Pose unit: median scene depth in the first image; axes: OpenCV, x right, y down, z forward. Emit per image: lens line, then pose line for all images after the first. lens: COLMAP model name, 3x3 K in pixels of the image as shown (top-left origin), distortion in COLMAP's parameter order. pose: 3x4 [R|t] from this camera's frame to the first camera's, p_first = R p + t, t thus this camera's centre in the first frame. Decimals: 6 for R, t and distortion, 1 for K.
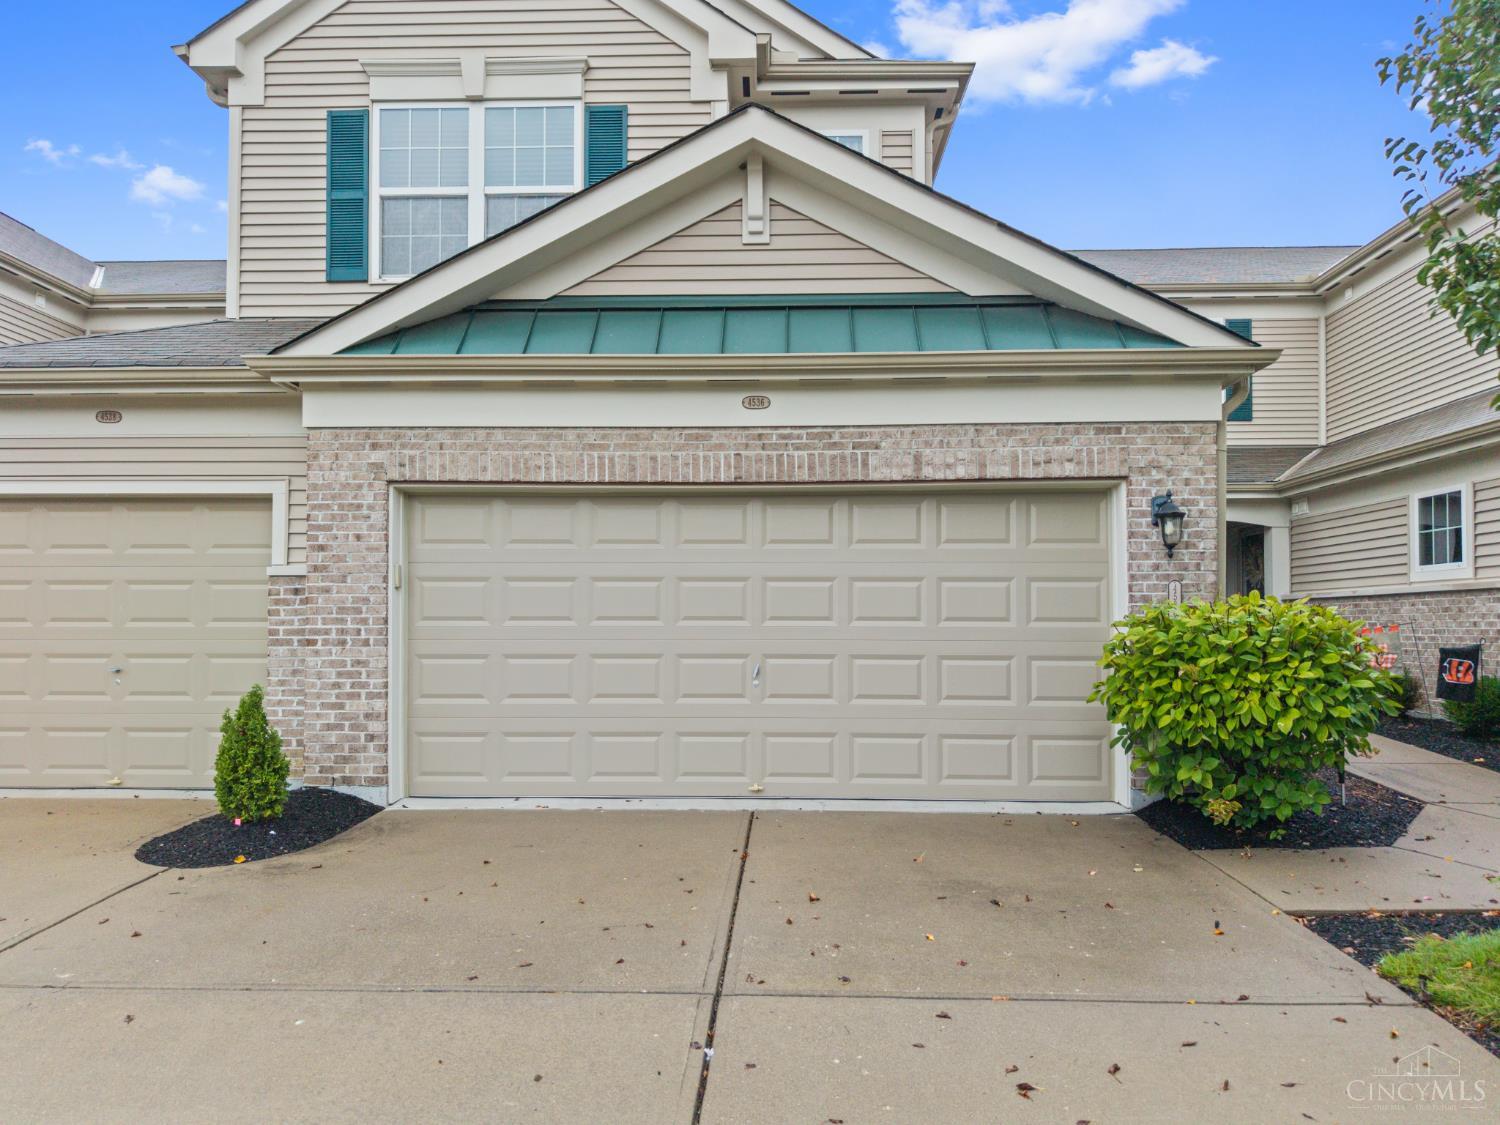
lens RADIAL K [[1014.5, 0, 740.3], [0, 1014.5, 567.5], [0, 0, 1]] dist [-0.002886, 0.003687]
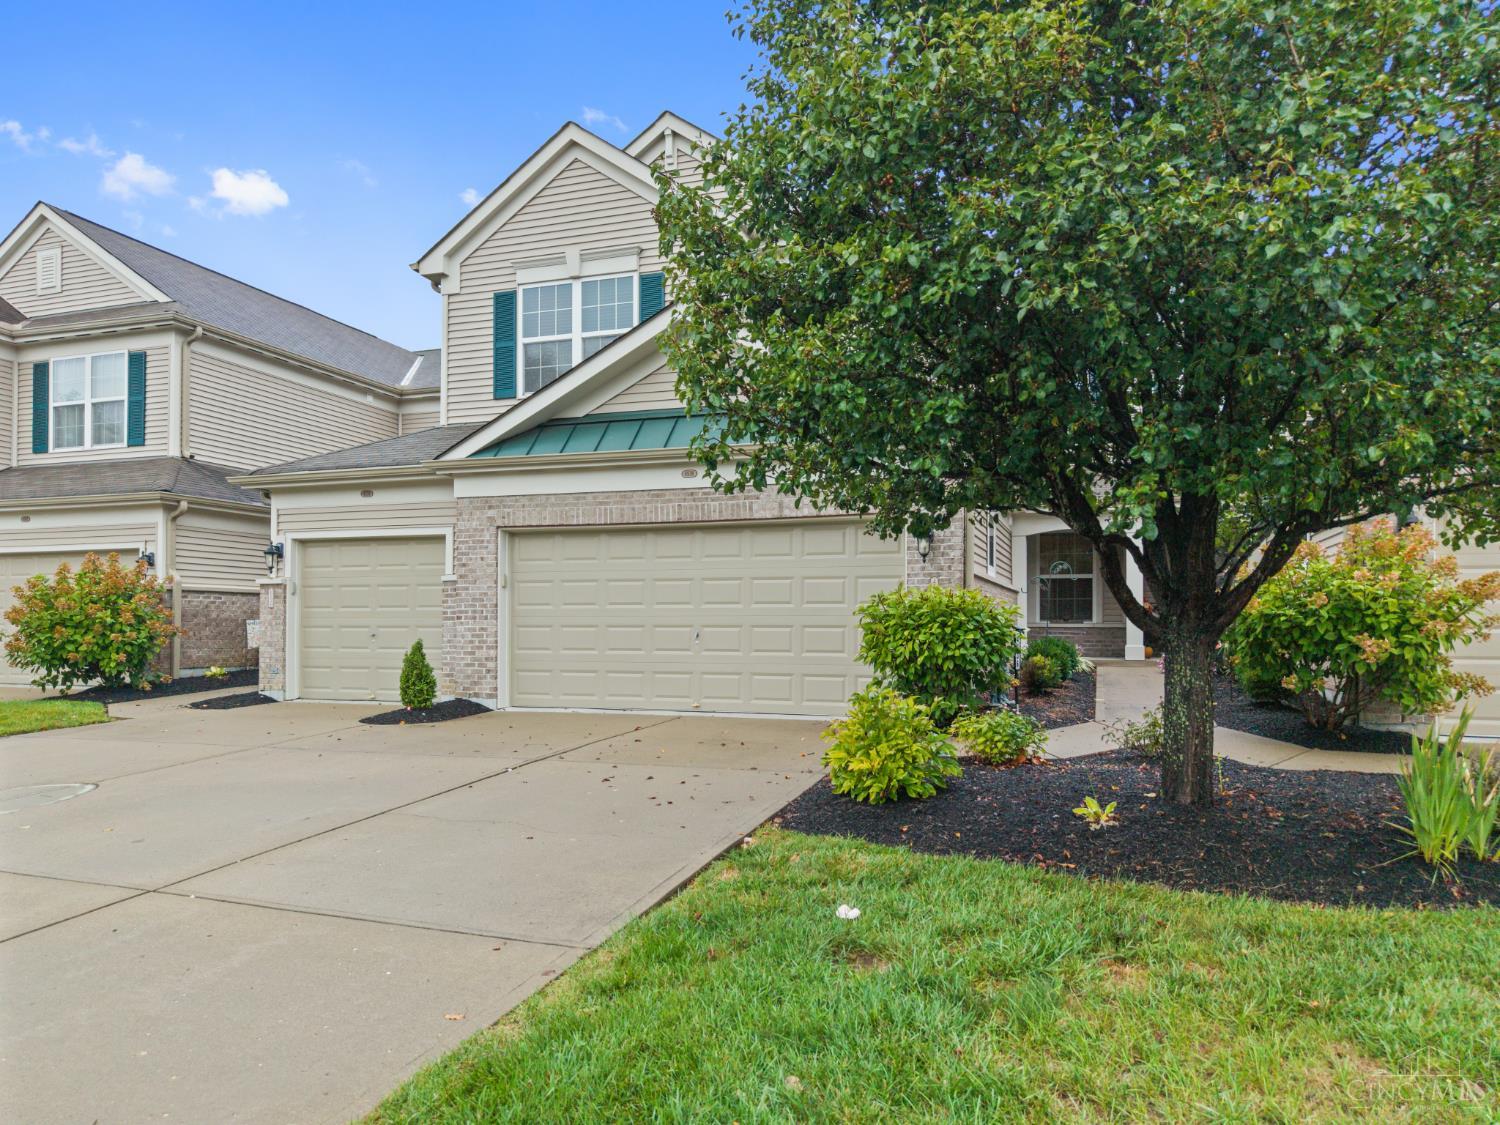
lens RADIAL K [[1014.5, 0, 759.5], [0, 1014.5, 560.1], [0, 0, 1]] dist [-0.002886, 0.003687]
pose [[0.957915, -0.019059, -0.286419, 0.596165], [0.017668, 0.999816, -0.007441, -0.005529], [0.286508, 0.002067, 0.958076, -0.562444]]
